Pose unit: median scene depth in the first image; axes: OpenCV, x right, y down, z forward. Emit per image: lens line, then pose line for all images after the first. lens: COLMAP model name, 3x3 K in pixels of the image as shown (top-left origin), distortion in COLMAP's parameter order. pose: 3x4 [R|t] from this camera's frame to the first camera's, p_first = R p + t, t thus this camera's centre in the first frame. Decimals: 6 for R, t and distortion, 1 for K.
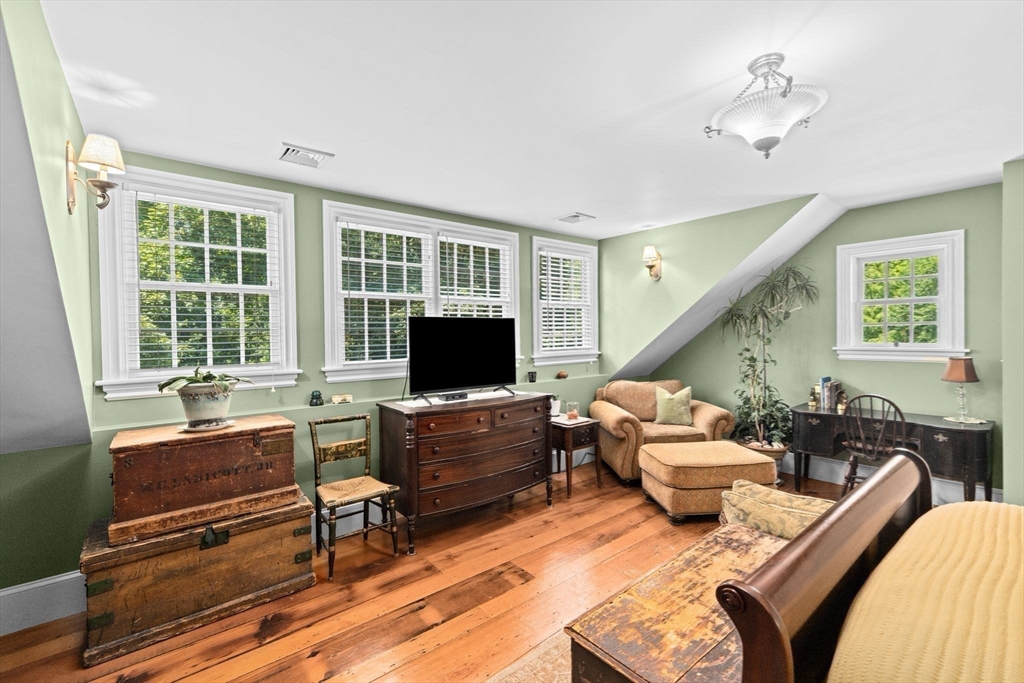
lens RADIAL K [[440.1, 0, 510.4], [0, 440.1, 343.4], [0, 0, 1]] dist [0.003727, 0.001277]
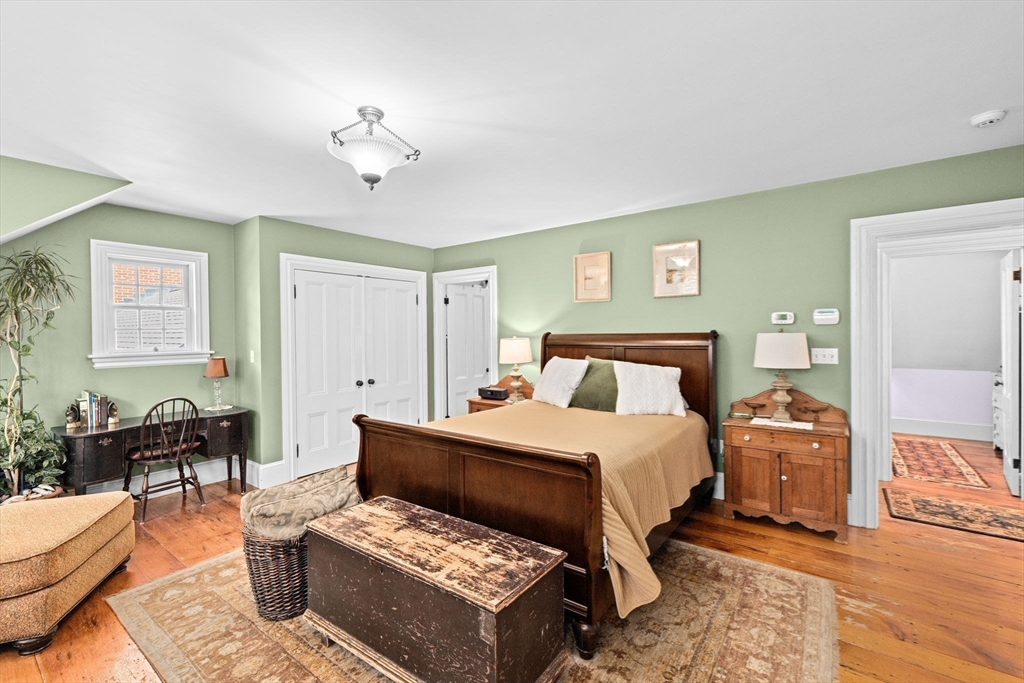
lens RADIAL K [[440.1, 0, 511.8], [0, 440.1, 334.0], [0, 0, 1]] dist [0.003727, 0.001277]
pose [[-0.235178, 0.012409, 0.971873, -0.360742], [0.035585, 0.999358, -0.004149, 0.000627], [-0.971301, 0.033608, -0.235469, 0.475480]]
